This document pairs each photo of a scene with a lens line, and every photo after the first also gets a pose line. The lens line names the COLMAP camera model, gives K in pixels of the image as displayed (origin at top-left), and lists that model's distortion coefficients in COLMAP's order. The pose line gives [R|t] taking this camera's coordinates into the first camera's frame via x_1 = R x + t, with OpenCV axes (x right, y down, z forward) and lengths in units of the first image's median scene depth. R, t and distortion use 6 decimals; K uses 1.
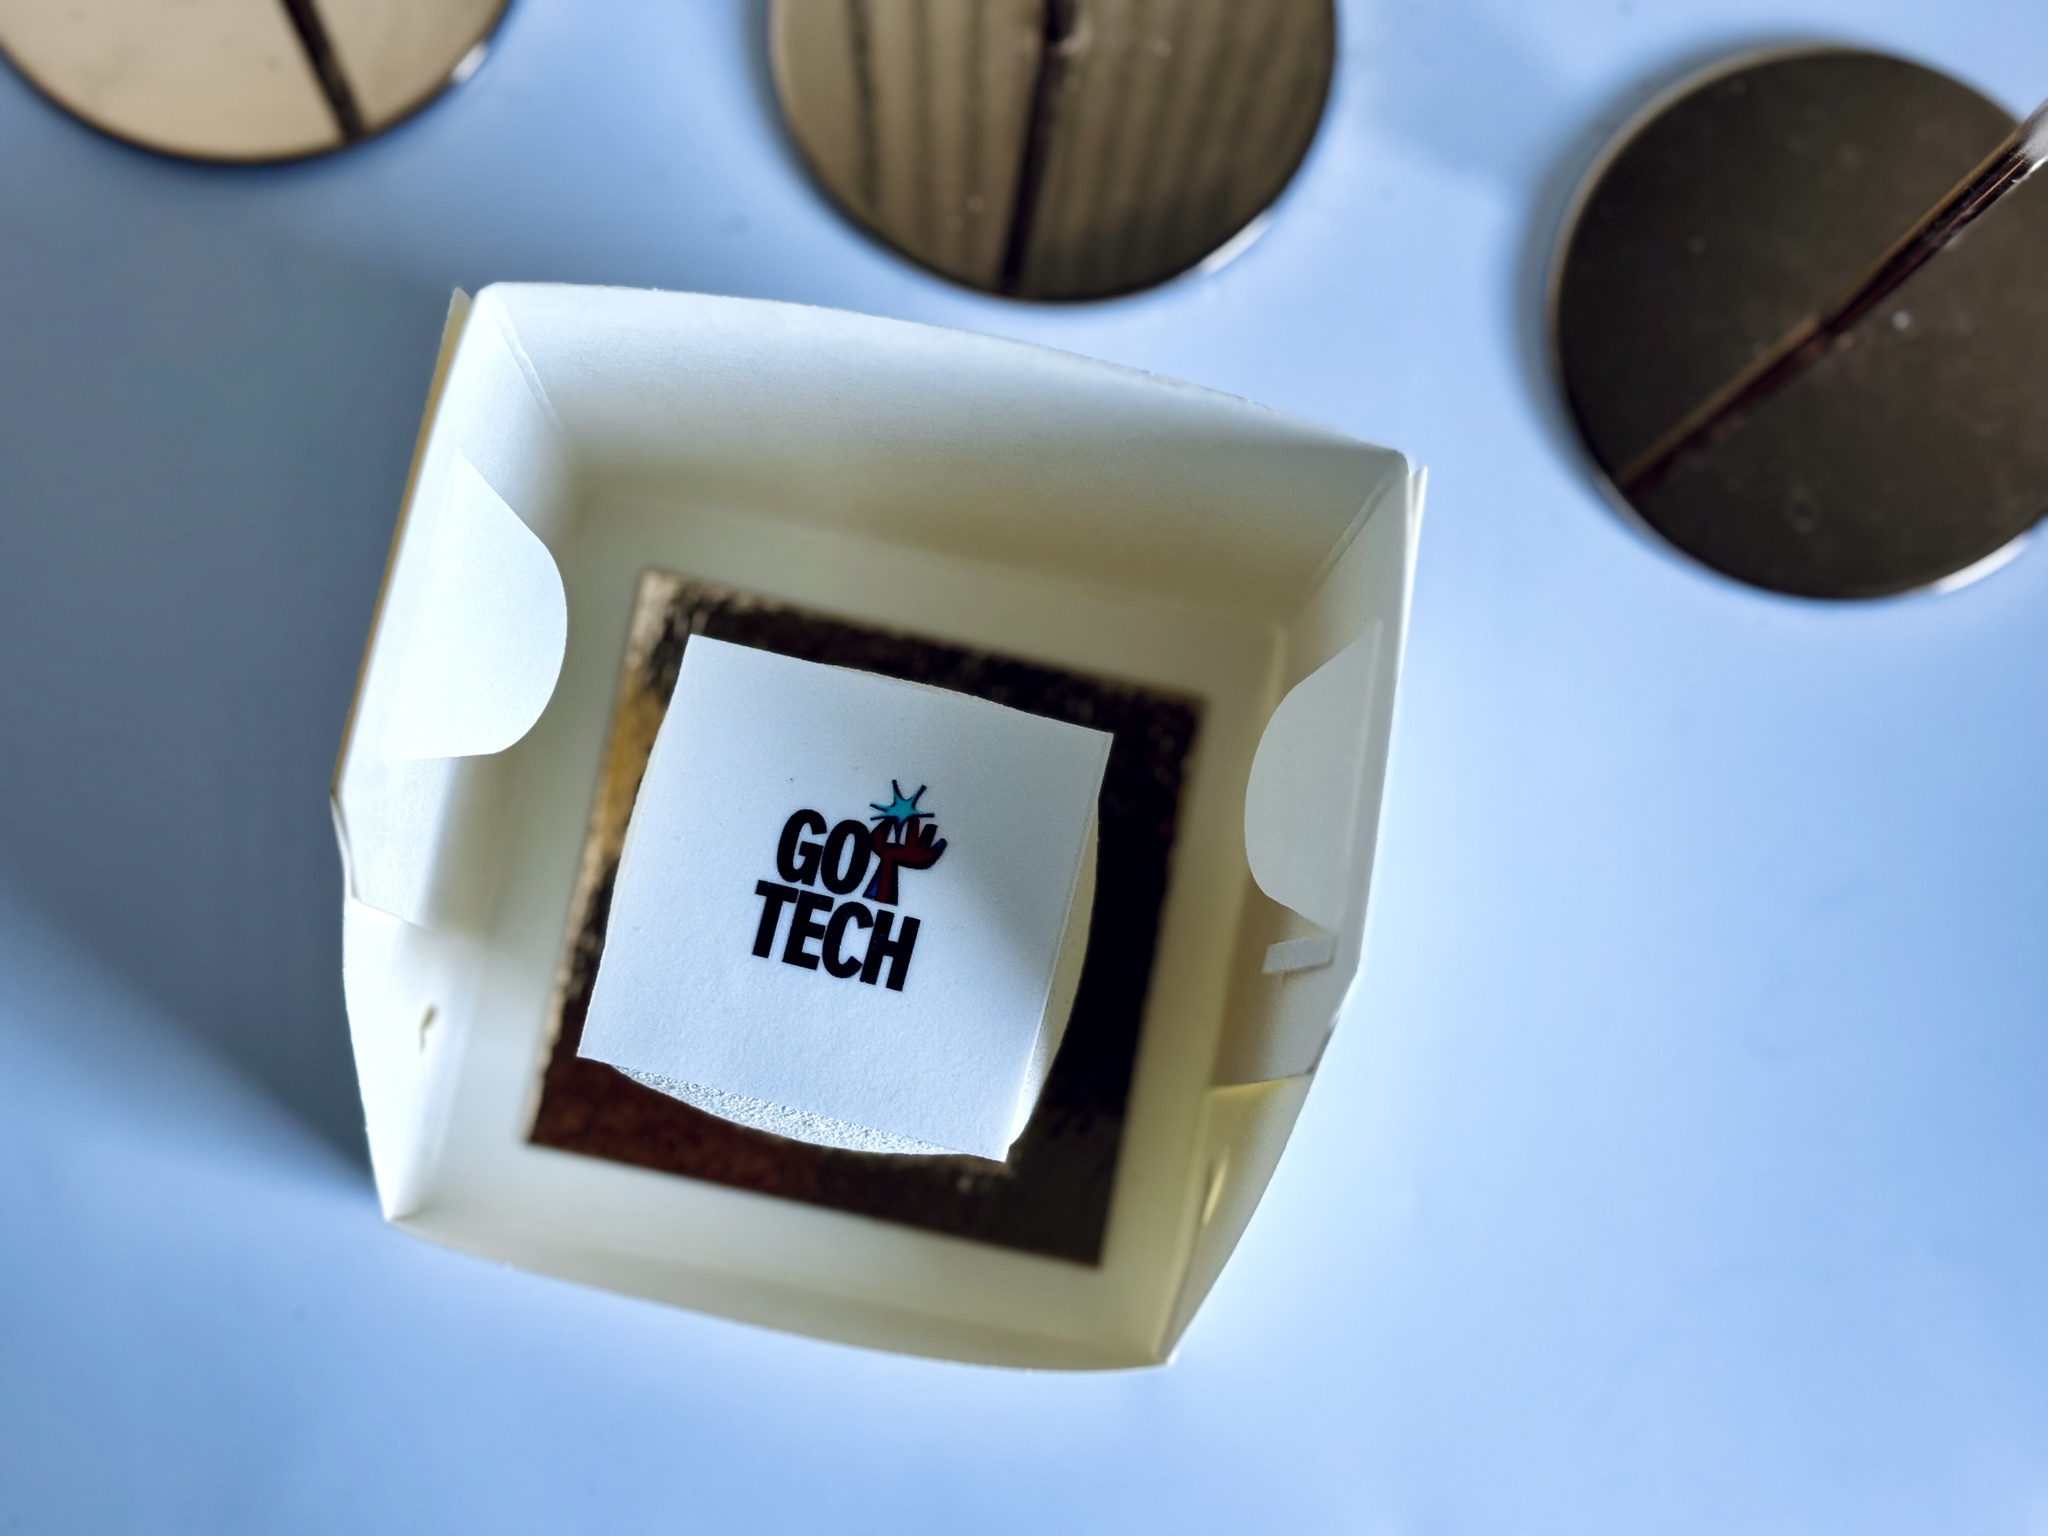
lens RADIAL K [[3074.8, 0, 1065.0], [0, 3074.8, 761.5], [0, 0, 1]] dist [0.155638, -1.635195]
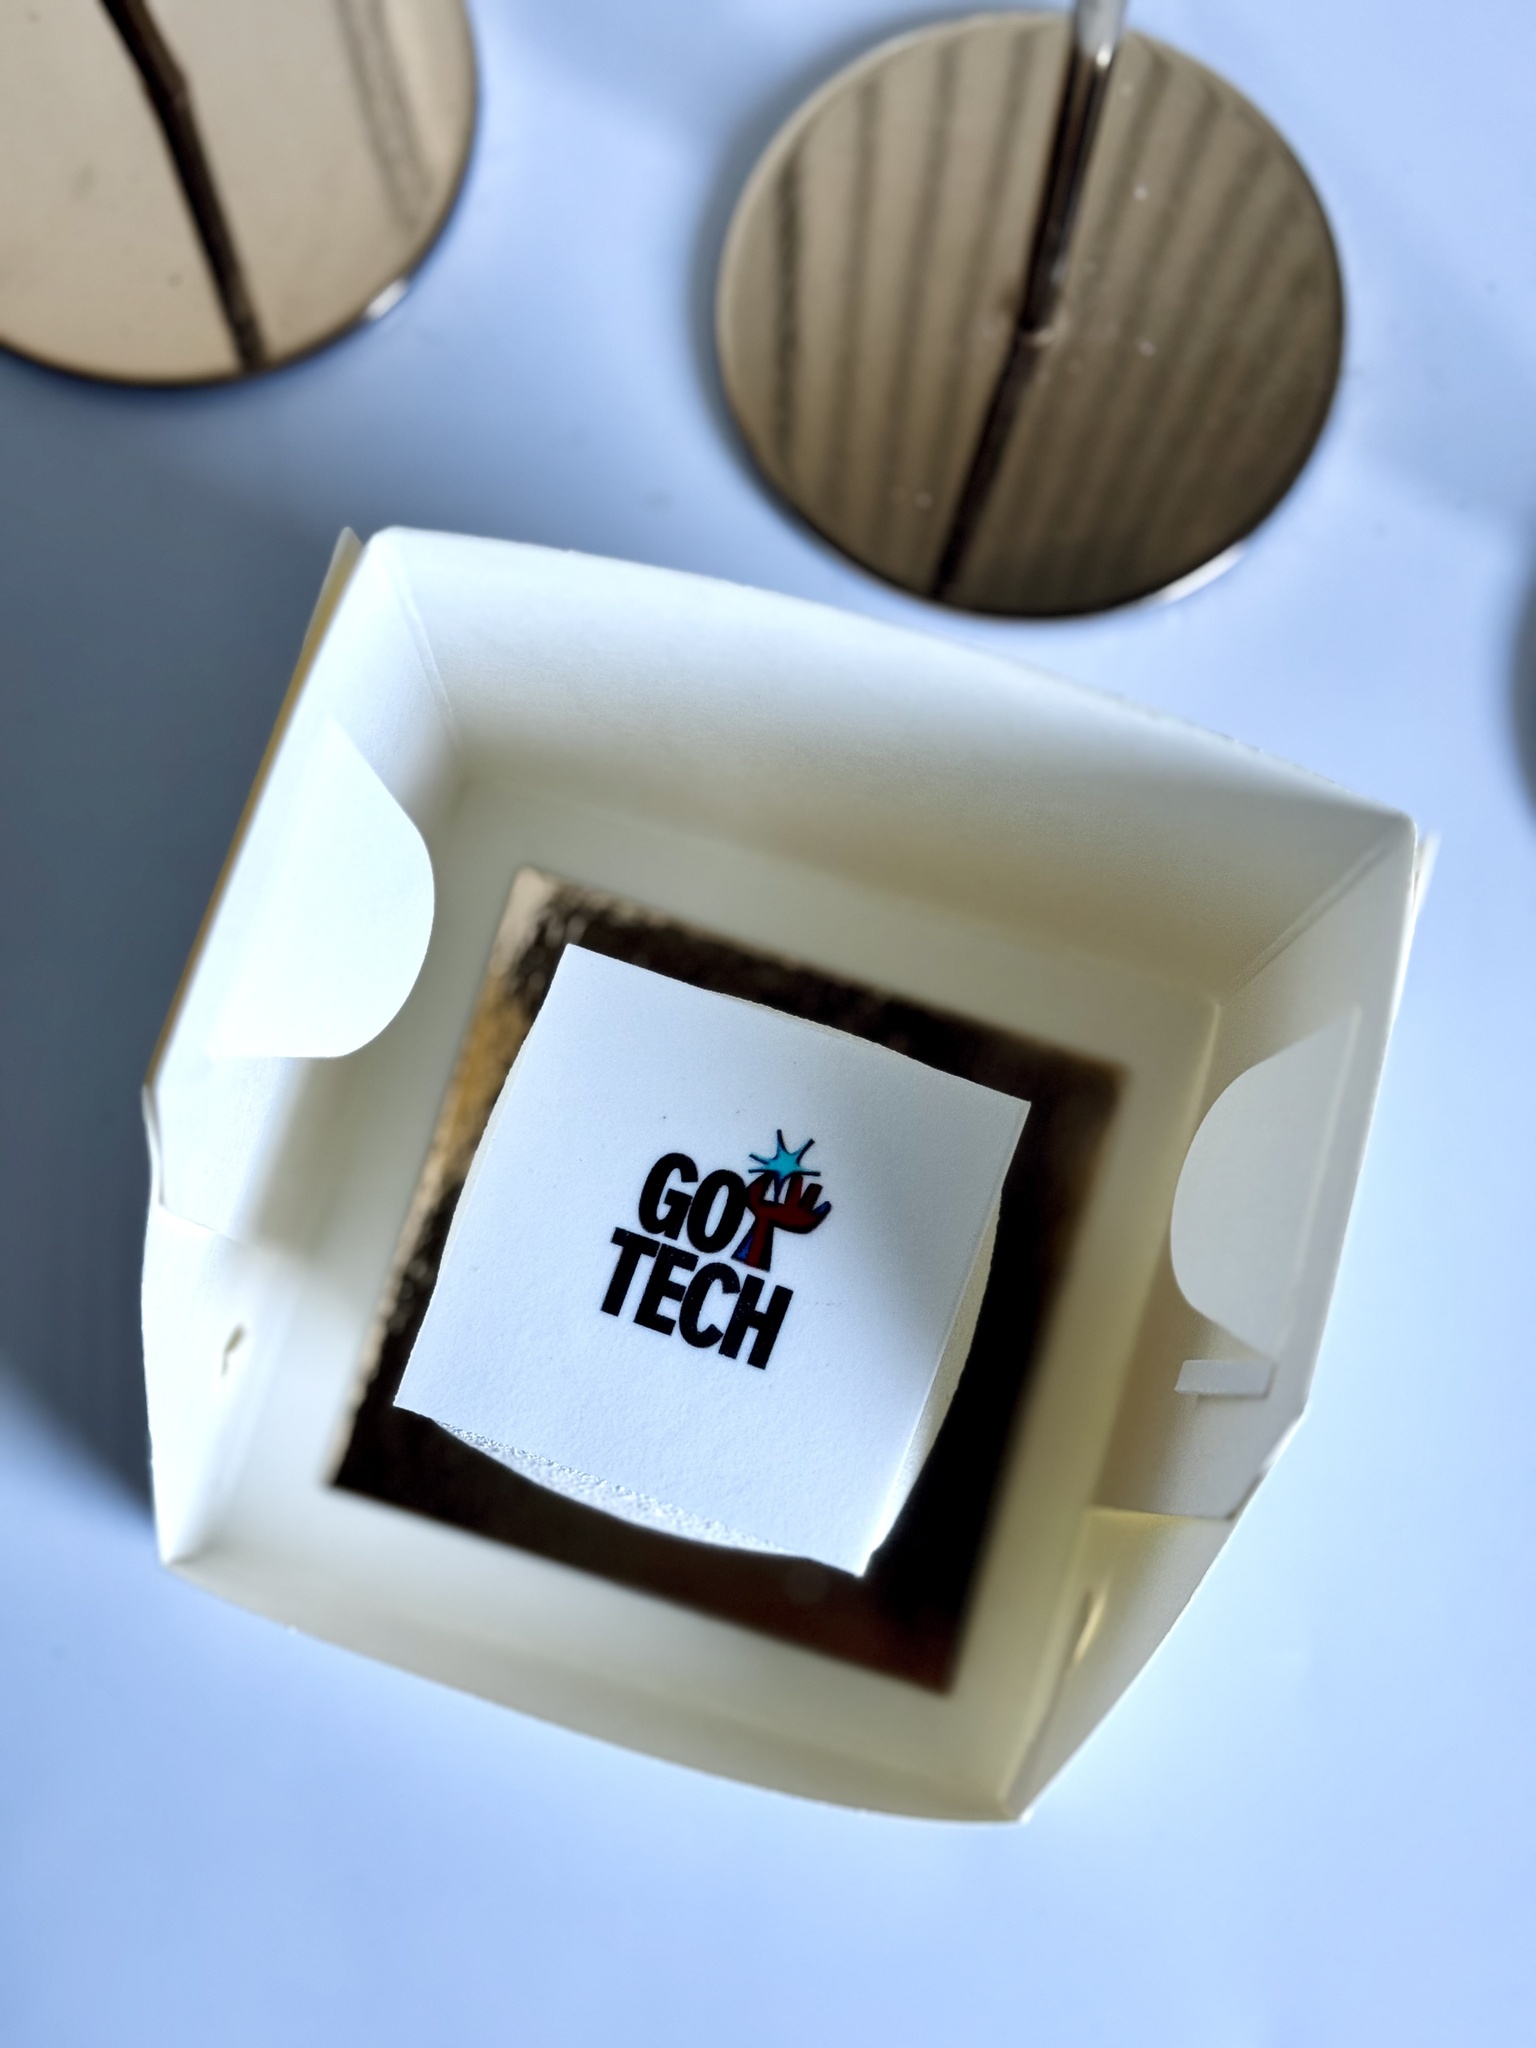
lens RADIAL K [[3074.8, 0, 768.0], [0, 3074.8, 1024.0], [0, 0, 1]] dist [0.155638, -1.635195]
pose [[0.994050, 0.098672, -0.046142, -0.020256], [-0.099668, 0.994823, -0.019812, -0.006178], [0.043948, 0.024293, 0.998738, 0.112387]]
